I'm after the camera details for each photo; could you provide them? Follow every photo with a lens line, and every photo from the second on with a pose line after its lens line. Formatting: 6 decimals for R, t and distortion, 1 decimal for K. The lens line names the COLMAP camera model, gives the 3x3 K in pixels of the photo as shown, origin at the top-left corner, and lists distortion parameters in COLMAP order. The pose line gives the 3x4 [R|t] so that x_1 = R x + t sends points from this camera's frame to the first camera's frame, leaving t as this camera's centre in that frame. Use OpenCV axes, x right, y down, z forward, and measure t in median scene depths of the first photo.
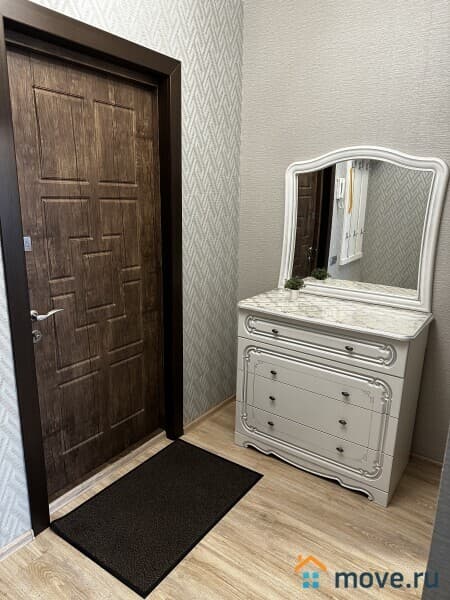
lens RADIAL K [[417.6, 0, 222.8], [0, 417.6, 303.6], [0, 0, 1]] dist [0.048937, -0.066738]
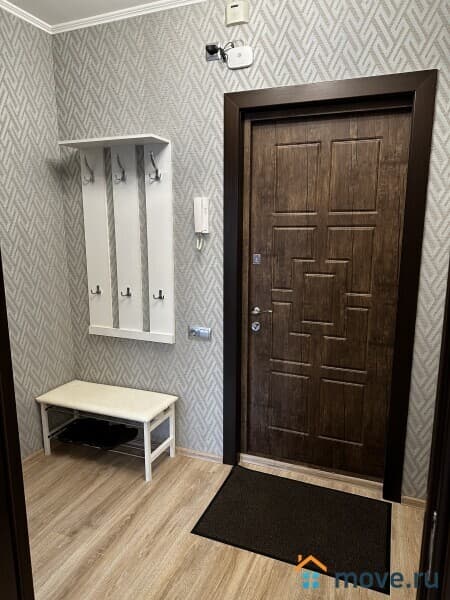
lens RADIAL K [[417.6, 0, 220.6], [0, 417.6, 300.3], [0, 0, 1]] dist [0.048937, -0.066738]
pose [[0.232180, 0.167711, -0.958105, 0.747450], [-0.231381, 0.966270, 0.113069, -0.120533], [0.944752, 0.195435, 0.263153, 0.477274]]
